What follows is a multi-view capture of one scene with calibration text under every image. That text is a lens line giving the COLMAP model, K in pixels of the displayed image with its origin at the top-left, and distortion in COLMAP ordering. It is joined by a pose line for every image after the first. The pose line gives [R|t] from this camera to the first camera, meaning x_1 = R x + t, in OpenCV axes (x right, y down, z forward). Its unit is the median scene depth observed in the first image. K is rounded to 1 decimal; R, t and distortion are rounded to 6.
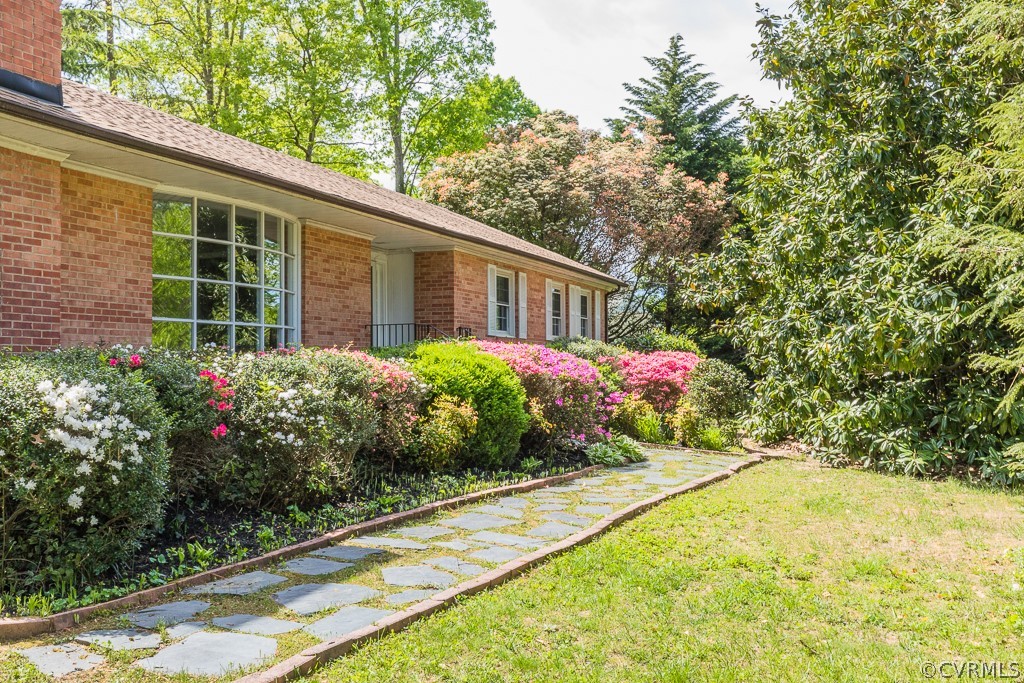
lens RADIAL K [[1043.0, 0, 511.4], [0, 1043.0, 342.2], [0, 0, 1]] dist [-0.002461, 0.000000]
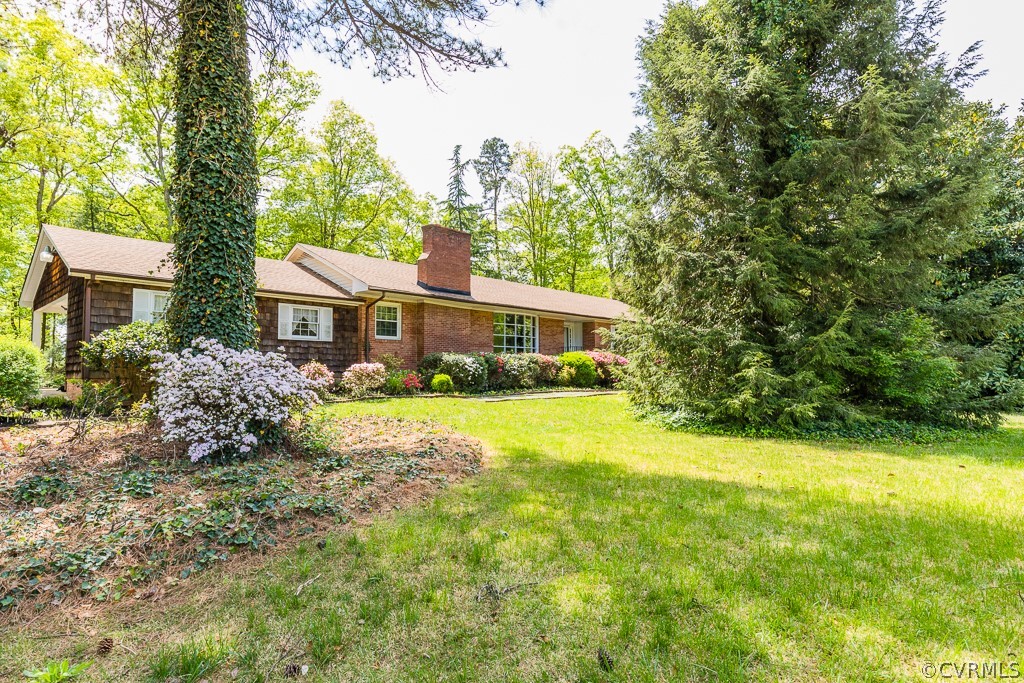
lens RADIAL K [[565.9, 0, 512.3], [0, 565.9, 342.4], [0, 0, 1]] dist [-0.000306, -0.000002]
pose [[0.936003, -0.008753, -0.351882, 0.491348], [0.000604, 0.999729, -0.023263, 0.015313], [0.351991, 0.021561, 0.935755, -1.002166]]
